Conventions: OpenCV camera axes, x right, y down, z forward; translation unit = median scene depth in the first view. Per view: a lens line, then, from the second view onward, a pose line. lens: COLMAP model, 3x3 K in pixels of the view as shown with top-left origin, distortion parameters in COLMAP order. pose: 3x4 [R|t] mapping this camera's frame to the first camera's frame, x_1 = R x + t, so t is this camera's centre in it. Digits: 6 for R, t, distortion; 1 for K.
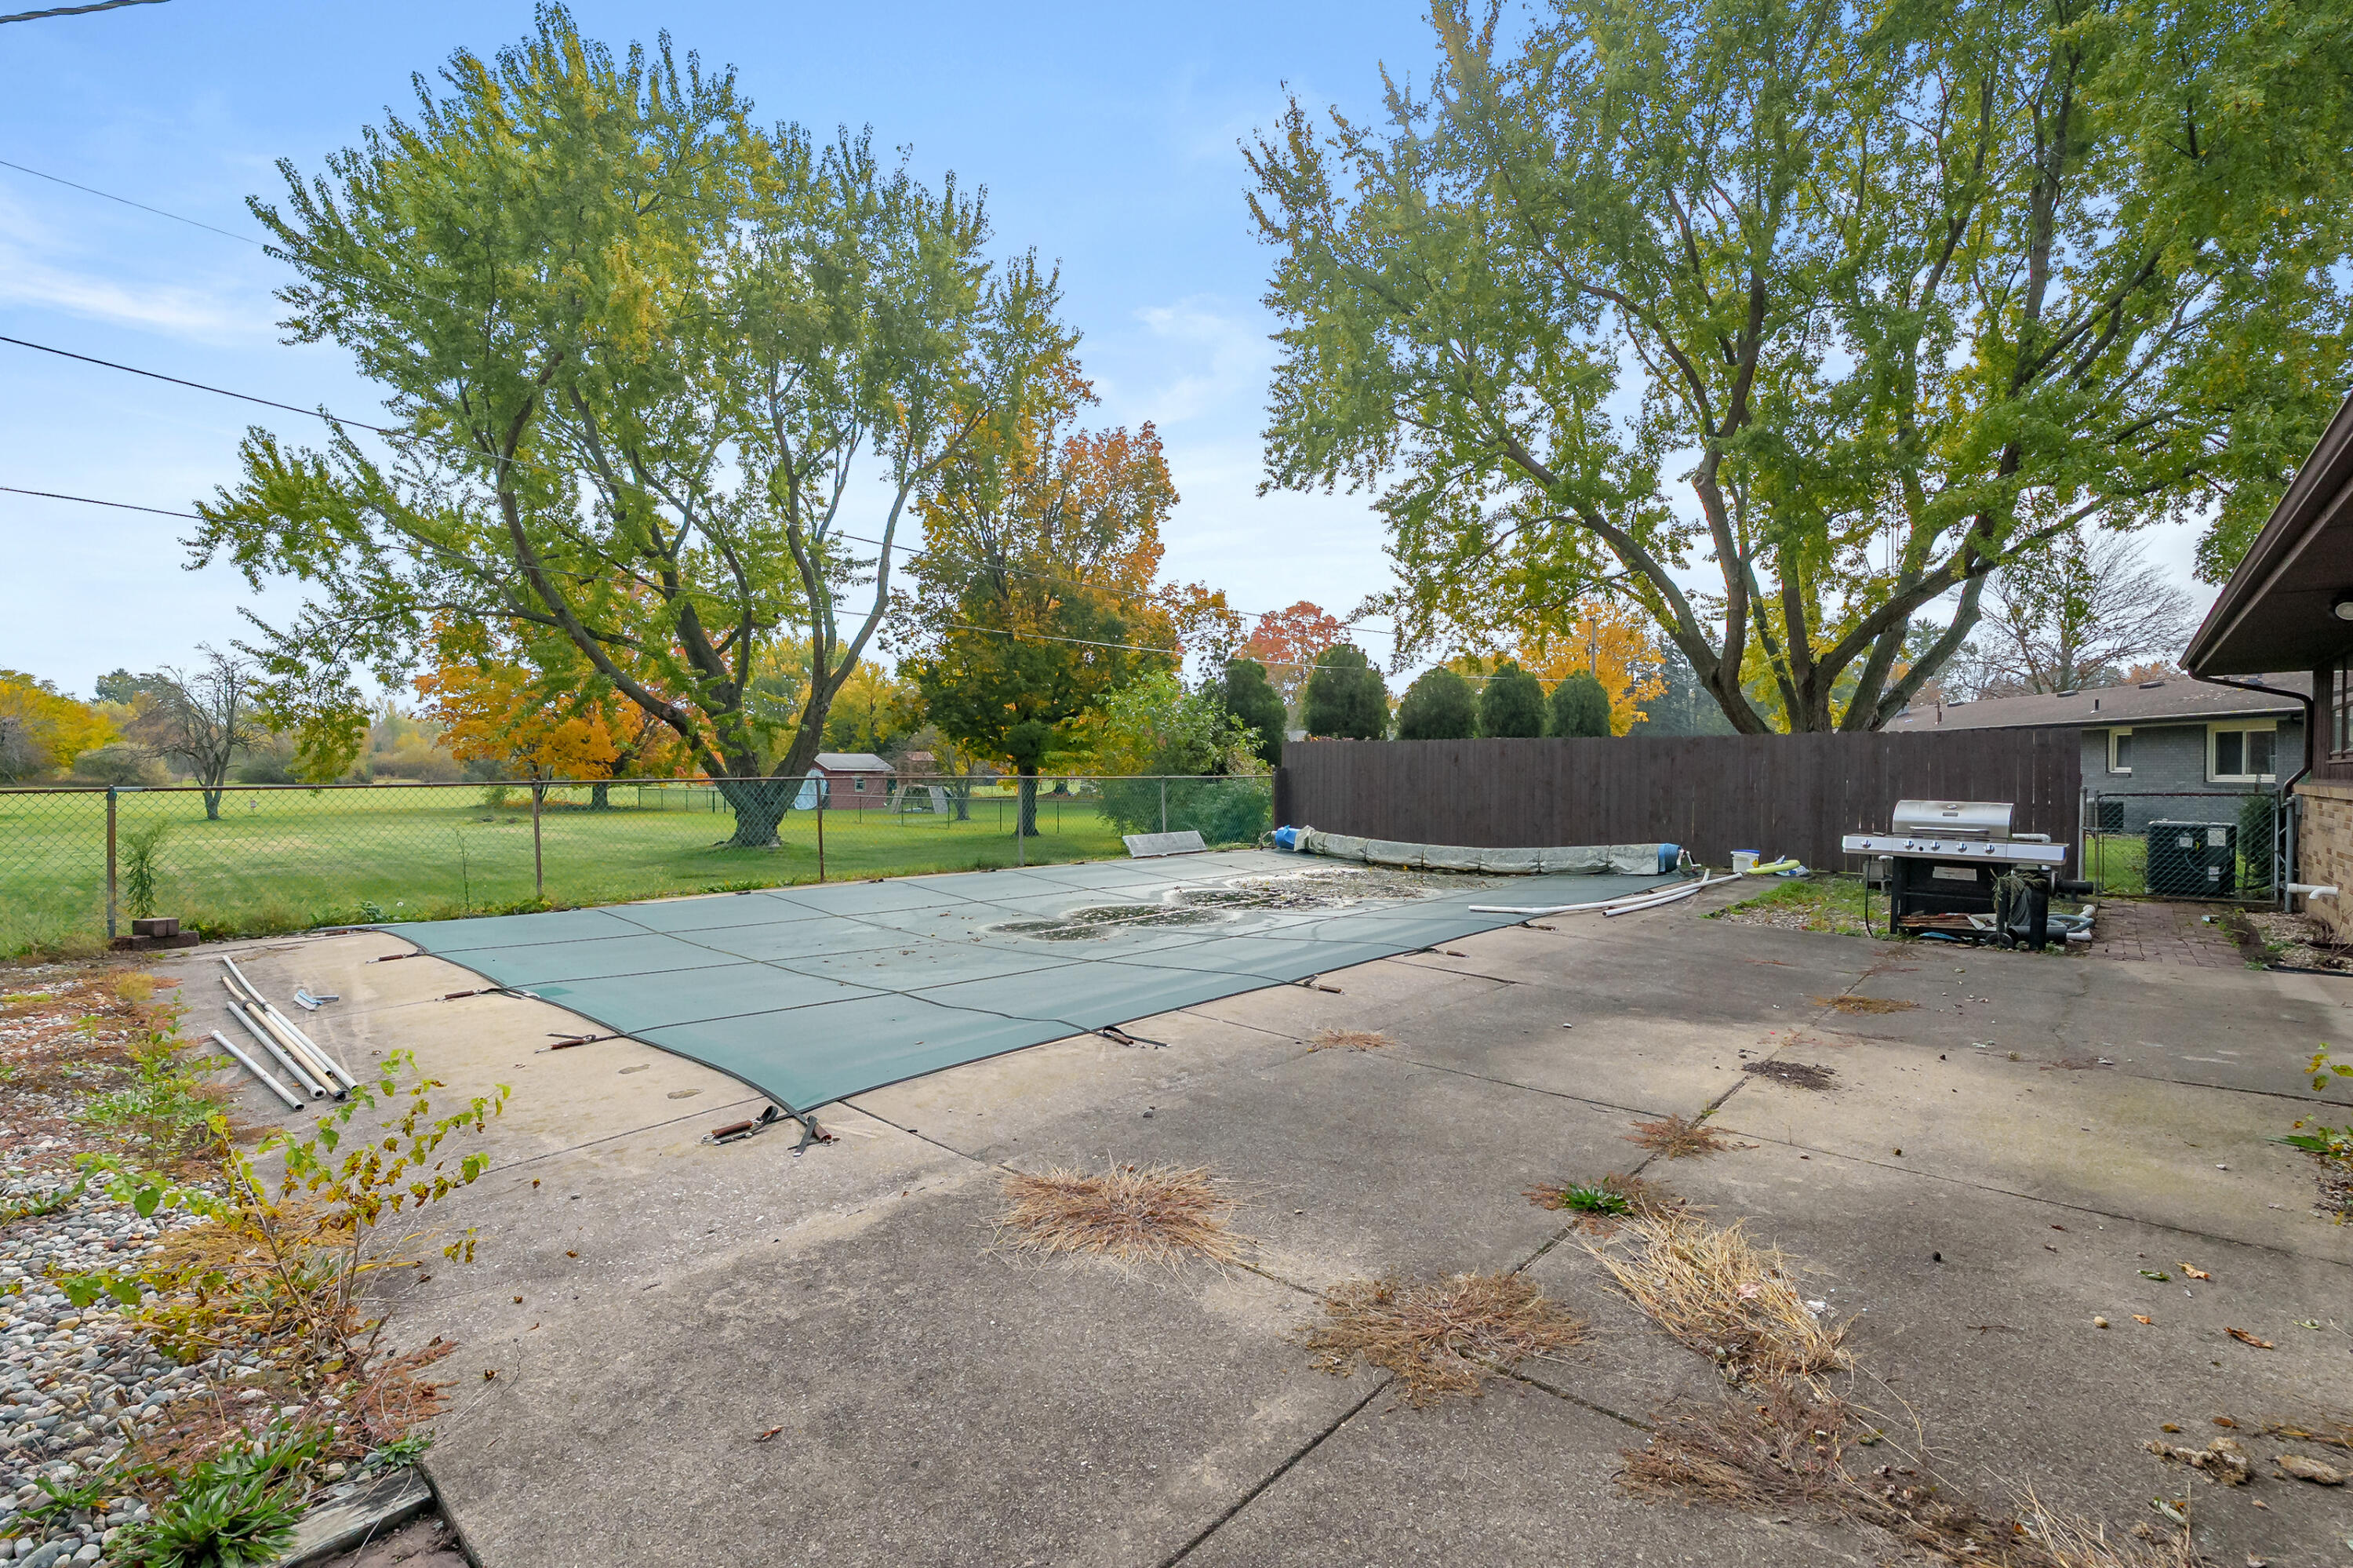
lens RADIAL K [[1061.9, 0, 1181.6], [0, 1061.9, 787.3], [0, 0, 1]] dist [-0.010041, 0.002073]
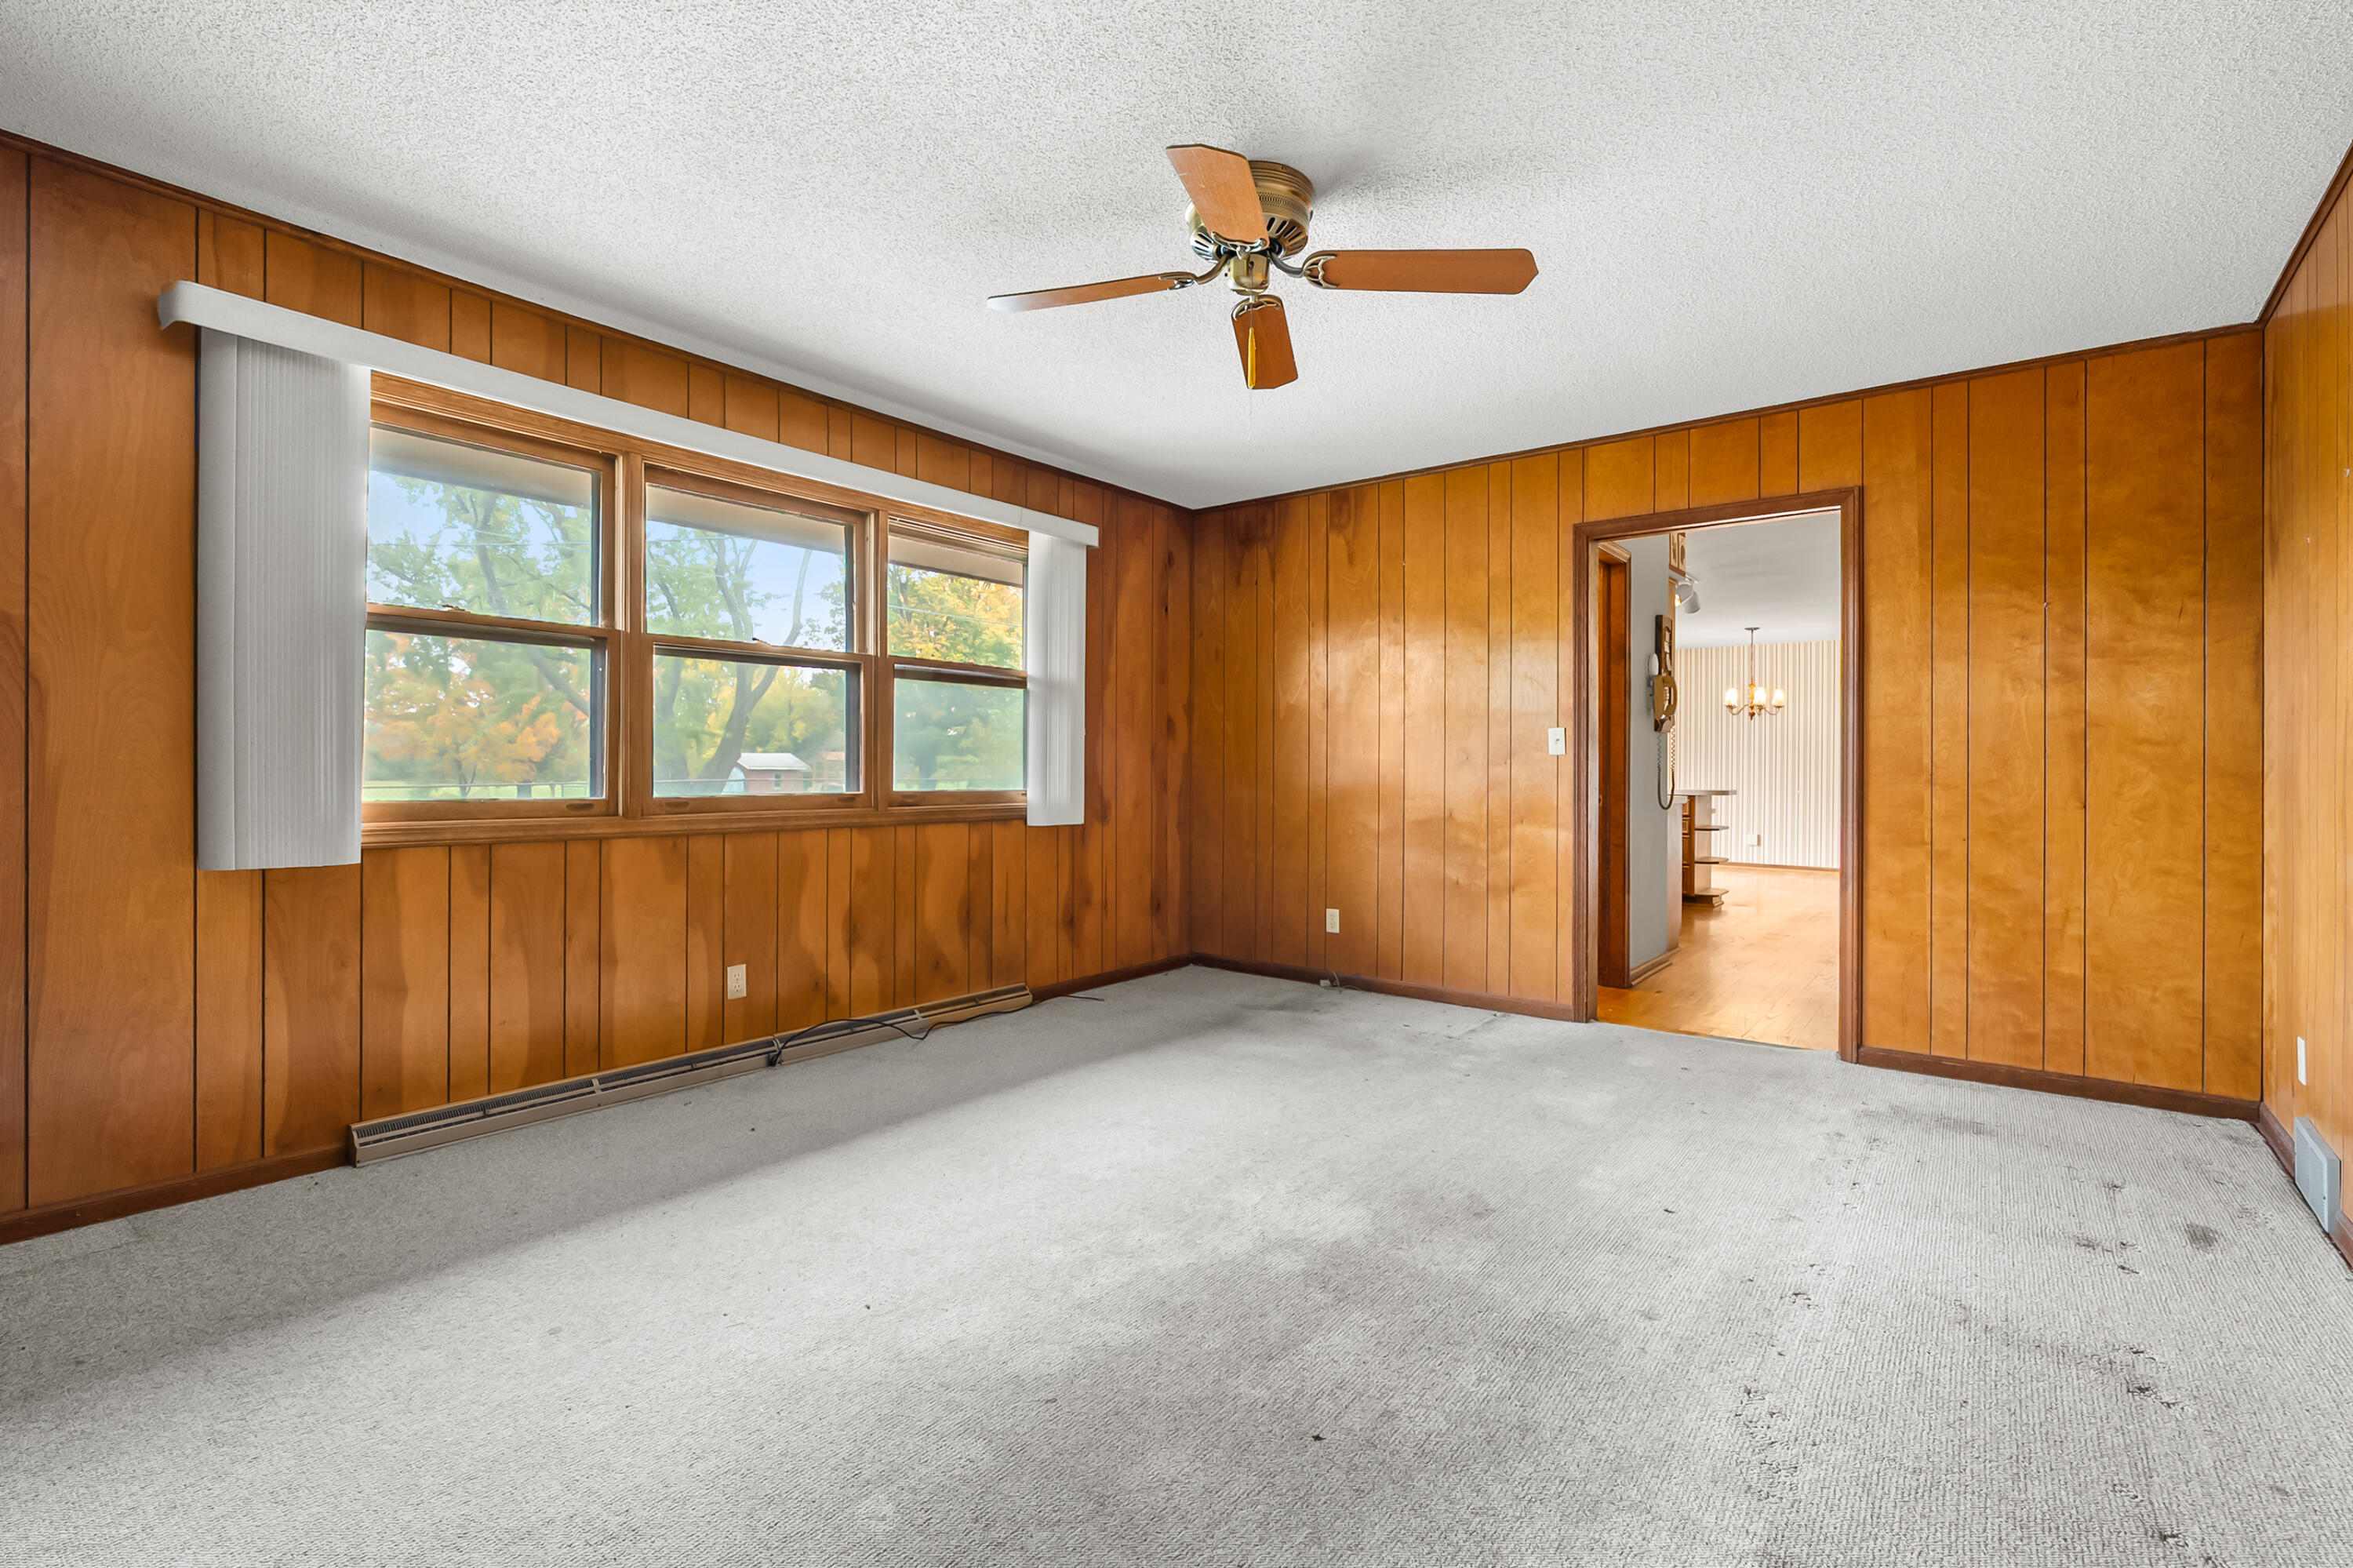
lens RADIAL K [[1061.9, 0, 1180.8], [0, 1061.9, 769.1], [0, 0, 1]] dist [-0.010041, 0.002073]
pose [[0.997677, 0.003916, 0.068007, 0.075926], [-0.002794, 0.999858, -0.016598, -0.000291], [-0.068063, 0.016369, 0.997547, -0.238706]]
